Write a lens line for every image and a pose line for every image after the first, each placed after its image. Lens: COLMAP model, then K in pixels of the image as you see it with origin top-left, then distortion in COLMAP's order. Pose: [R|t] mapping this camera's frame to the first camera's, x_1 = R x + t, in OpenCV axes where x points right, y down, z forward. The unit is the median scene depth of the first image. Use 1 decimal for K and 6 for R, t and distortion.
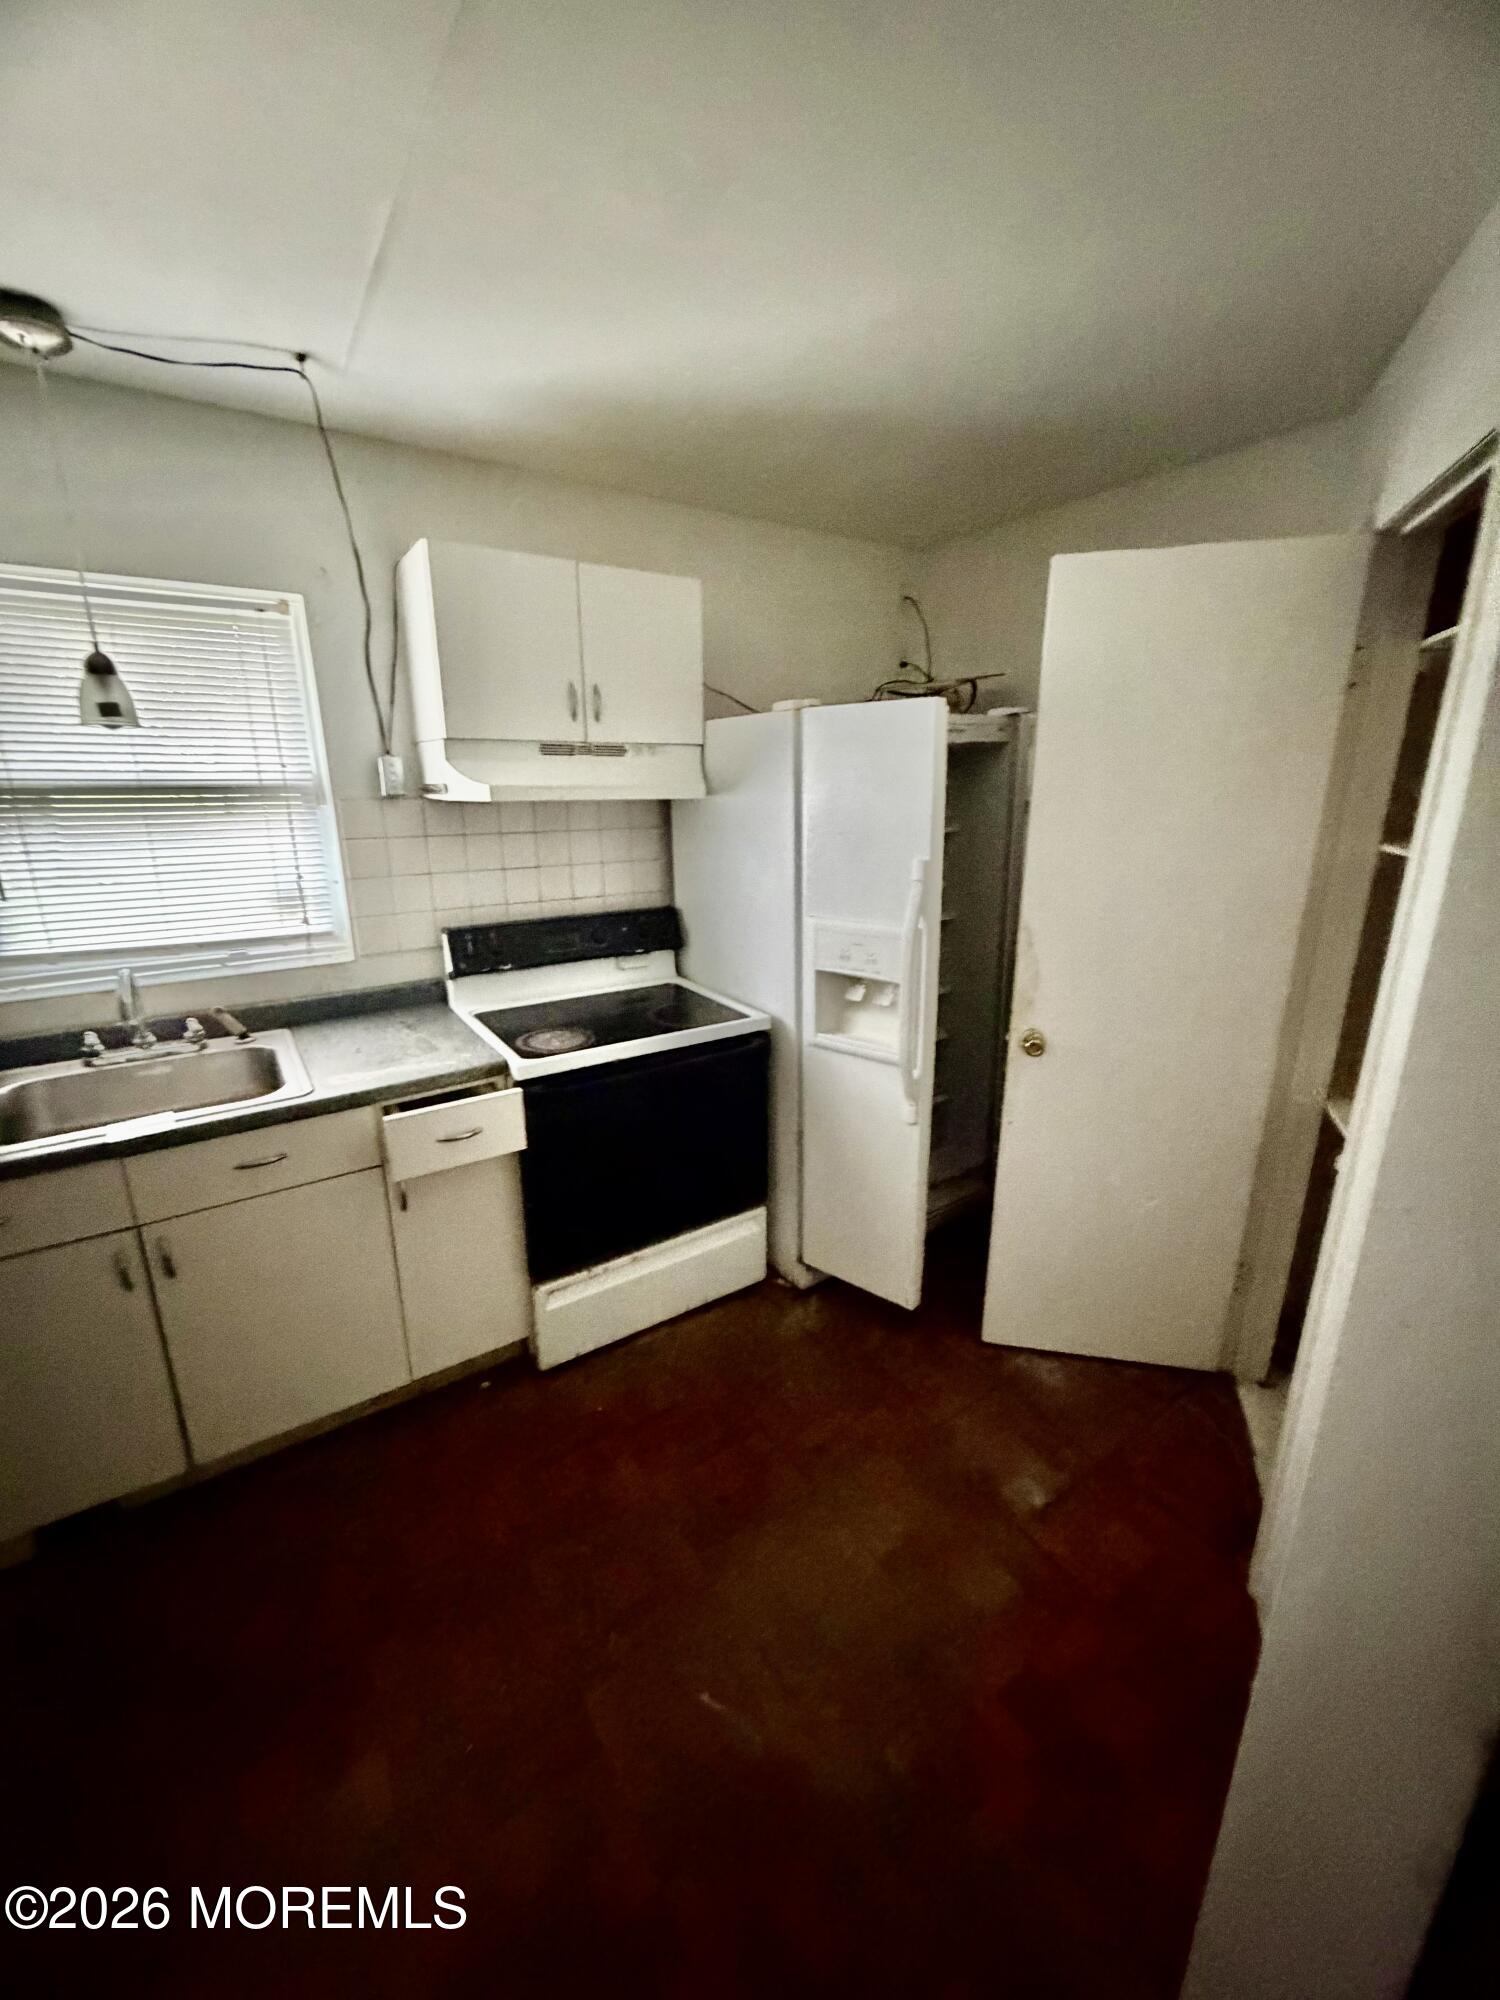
lens RADIAL K [[801.0, 0, 753.1], [0, 801.0, 999.3], [0, 0, 1]] dist [0.000971, -0.000231]
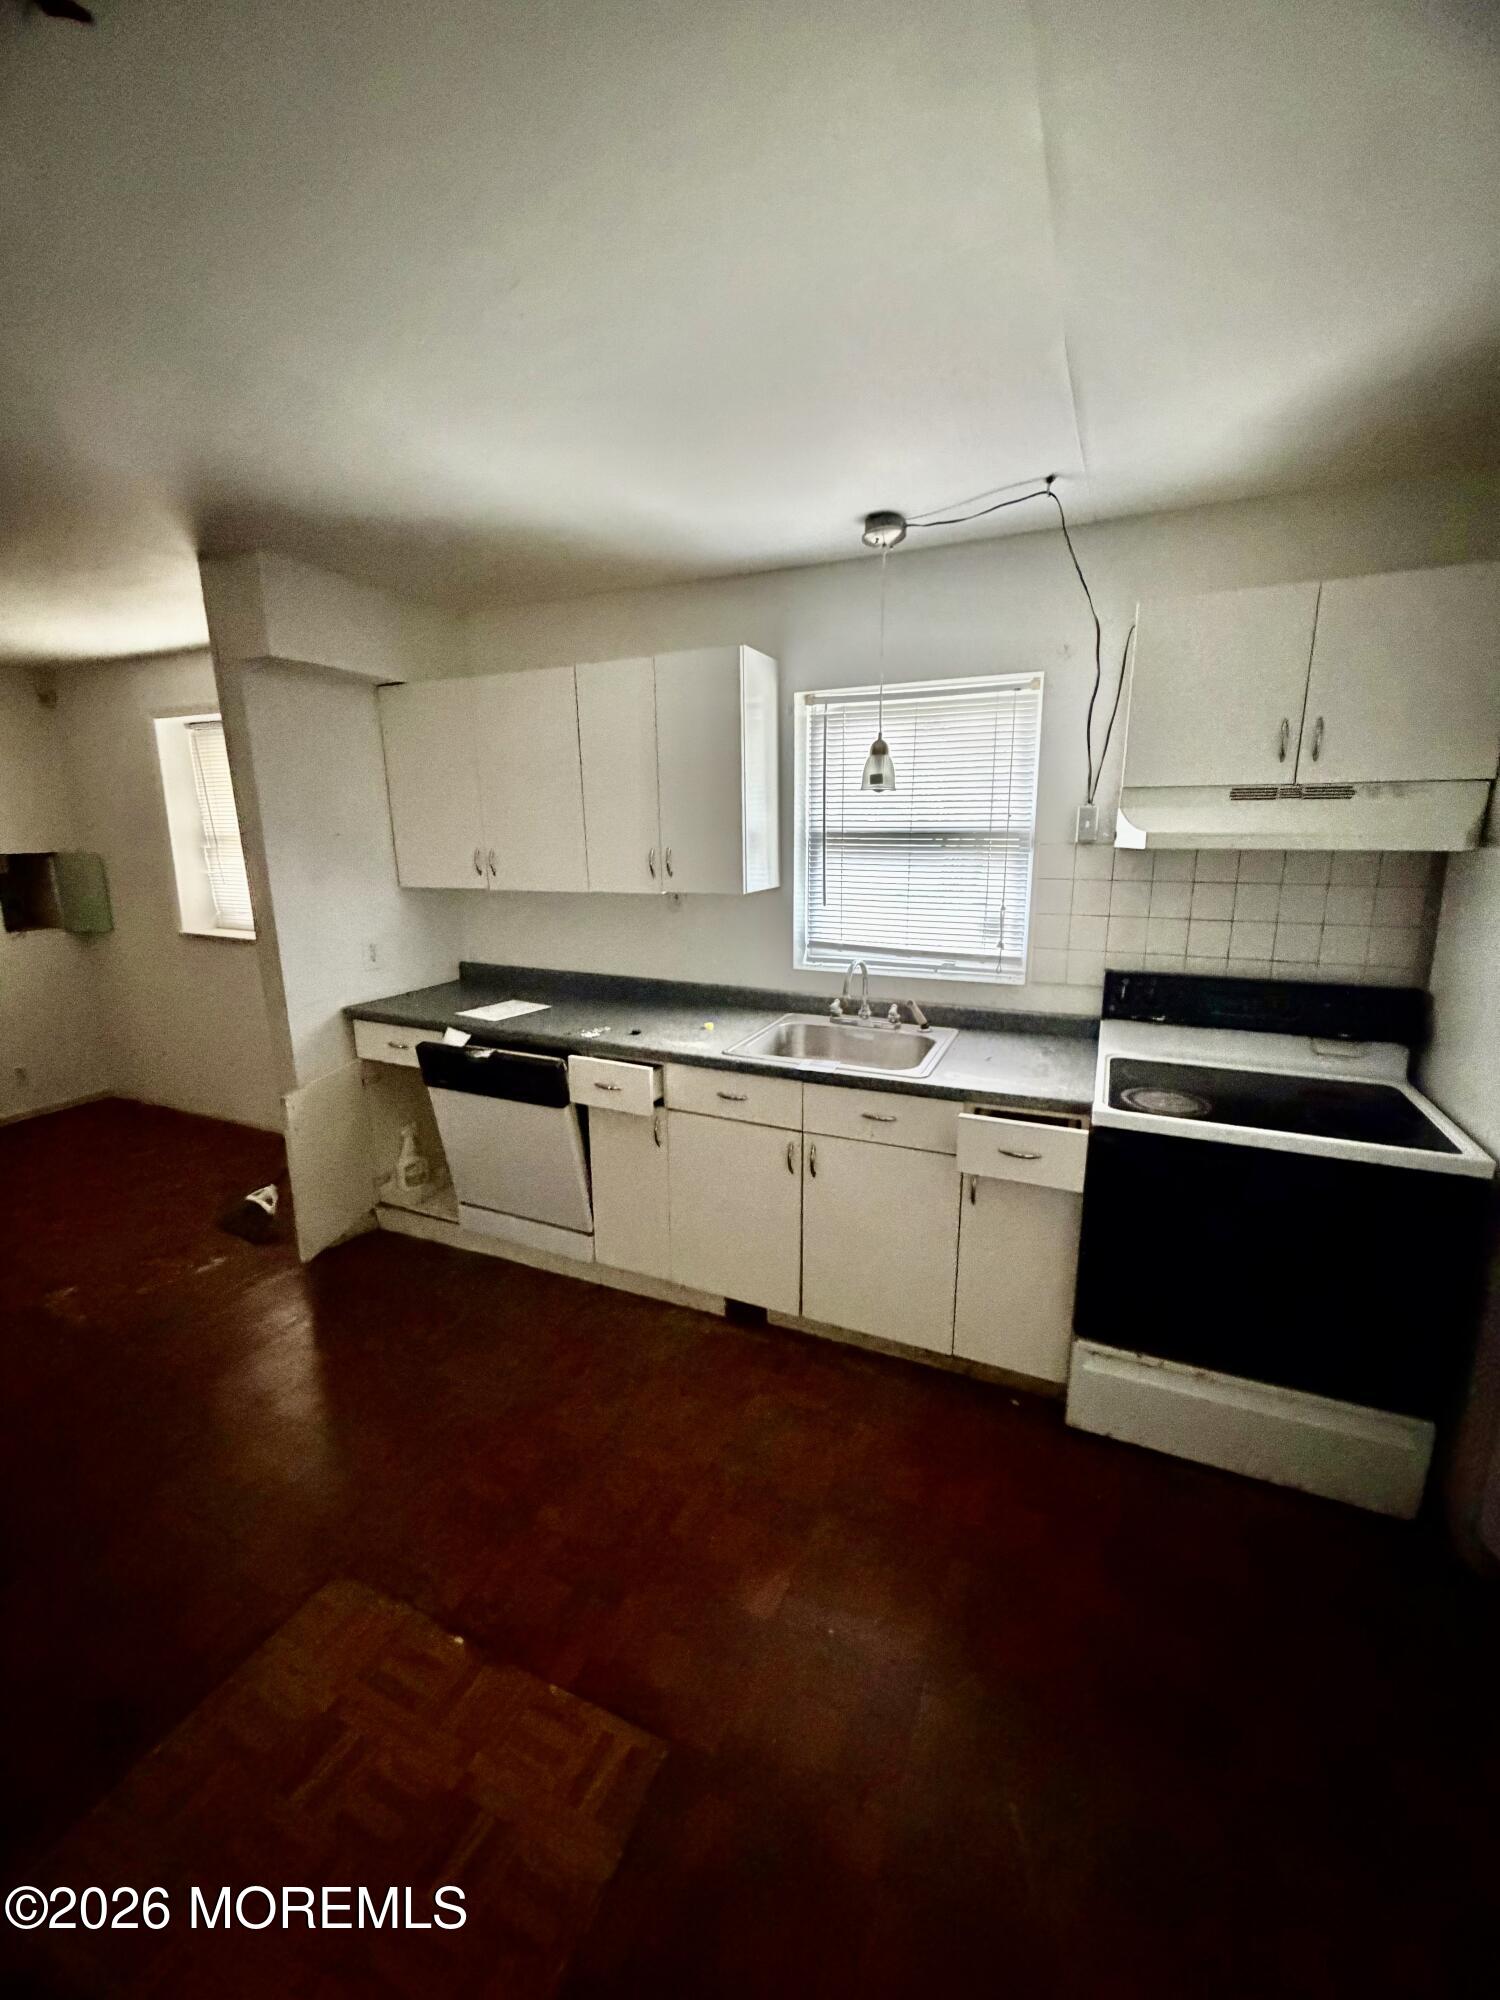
lens RADIAL K [[801.0, 0, 748.4], [0, 801.0, 998.0], [0, 0, 1]] dist [0.000971, -0.000231]
pose [[0.523030, 0.177979, -0.833525, 0.266302], [-0.226141, 0.971882, 0.065620, -0.018535], [0.821766, 0.154174, 0.548571, 0.071818]]
